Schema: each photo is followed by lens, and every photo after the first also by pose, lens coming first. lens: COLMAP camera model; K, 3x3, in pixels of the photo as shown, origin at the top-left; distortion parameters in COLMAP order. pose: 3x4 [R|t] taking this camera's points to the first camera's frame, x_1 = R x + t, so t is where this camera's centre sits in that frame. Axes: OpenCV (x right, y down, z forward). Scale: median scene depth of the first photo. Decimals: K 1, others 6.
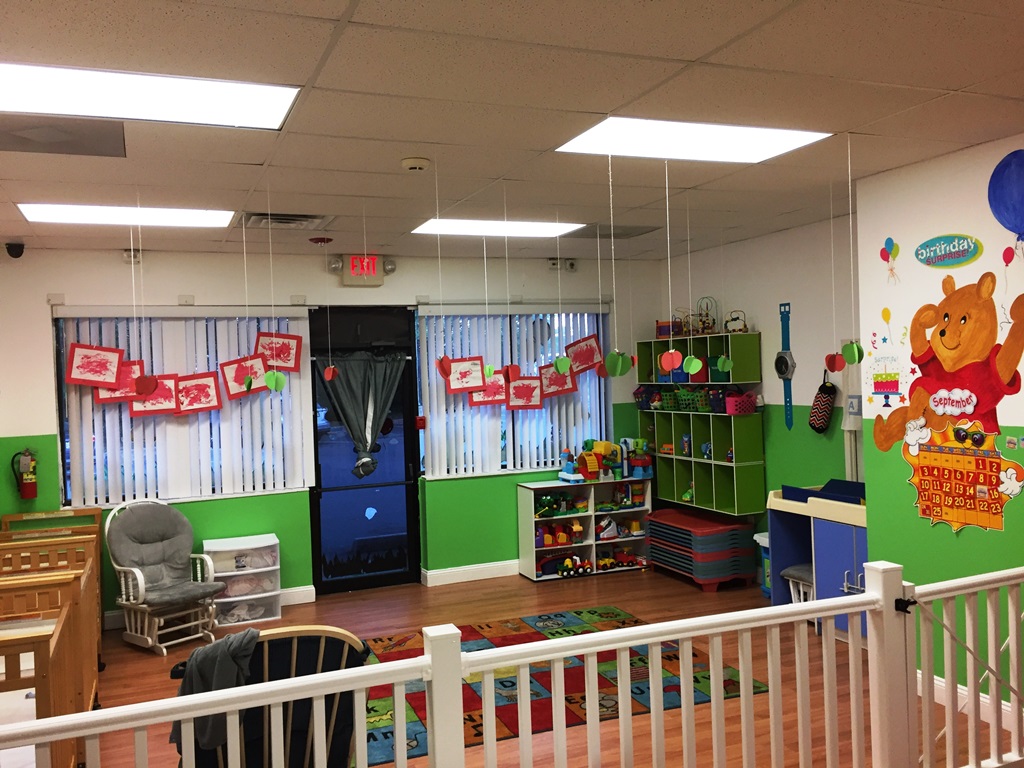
lens RADIAL K [[876.8, 0, 509.3], [0, 876.8, 380.9], [0, 0, 1]] dist [0.067728, -0.079229]
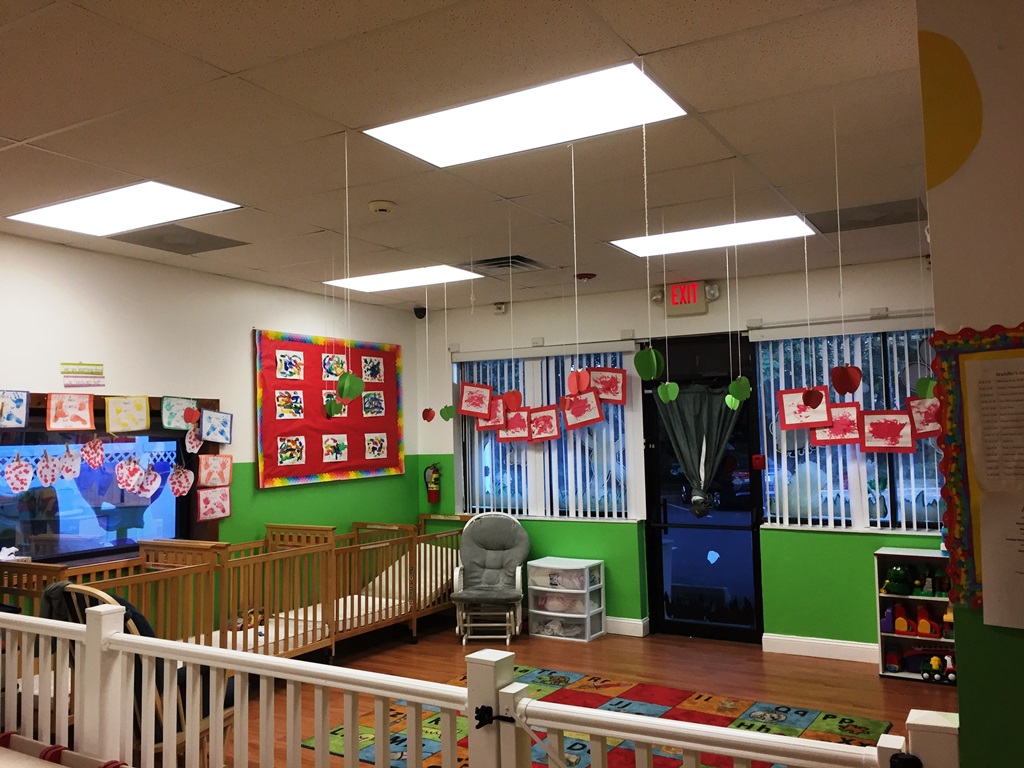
lens RADIAL K [[876.8, 0, 508.6], [0, 876.8, 385.7], [0, 0, 1]] dist [0.067728, -0.079229]
pose [[0.602136, -0.022287, -0.798082, 0.509693], [-0.012285, 0.999233, -0.037173, 0.007607], [0.798299, 0.032188, 0.601400, 0.290494]]
